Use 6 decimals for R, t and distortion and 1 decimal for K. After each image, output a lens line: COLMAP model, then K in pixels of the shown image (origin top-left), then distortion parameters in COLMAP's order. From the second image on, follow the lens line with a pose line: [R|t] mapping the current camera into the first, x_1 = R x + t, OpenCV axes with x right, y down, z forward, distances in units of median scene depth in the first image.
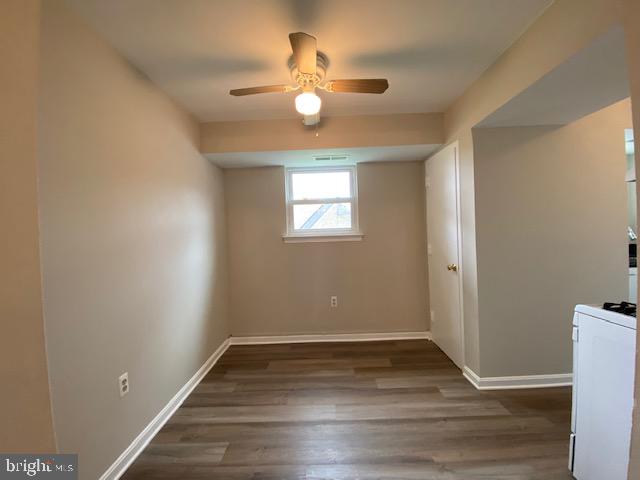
lens RADIAL K [[260.8, 0, 319.5], [0, 260.8, 242.5], [0, 0, 1]] dist [0.015205, -0.011819]
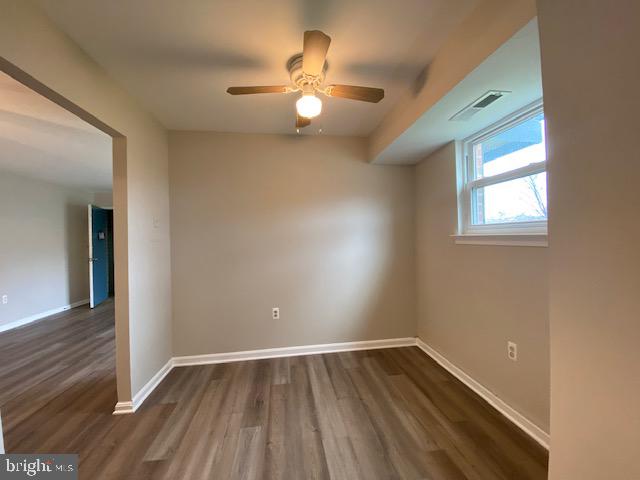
lens RADIAL K [[260.8, 0, 318.1], [0, 260.8, 237.3], [0, 0, 1]] dist [0.015205, -0.011819]
pose [[0.148085, 0.029829, -0.988525, 0.744189], [-0.012510, 0.999522, 0.028287, -0.040437], [0.988895, 0.008178, 0.148388, 0.667762]]
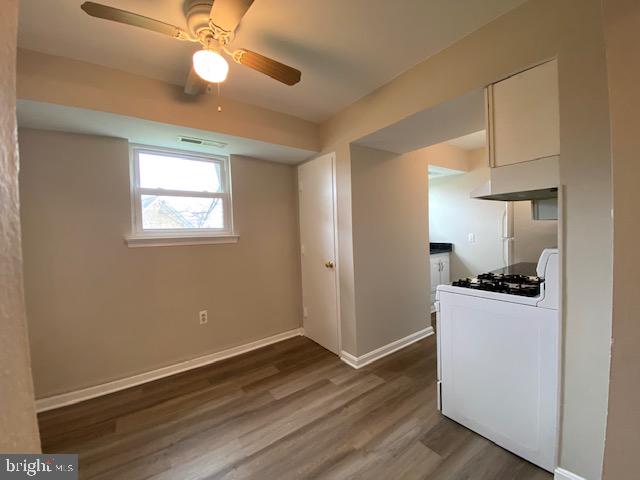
lens RADIAL K [[260.8, 0, 319.4], [0, 260.8, 240.6], [0, 0, 1]] dist [0.015205, -0.011819]
pose [[0.804644, -0.007543, 0.593710, -0.191389], [0.018426, 0.999755, -0.012272, 0.005312], [-0.593471, 0.020814, 0.804586, 0.143061]]
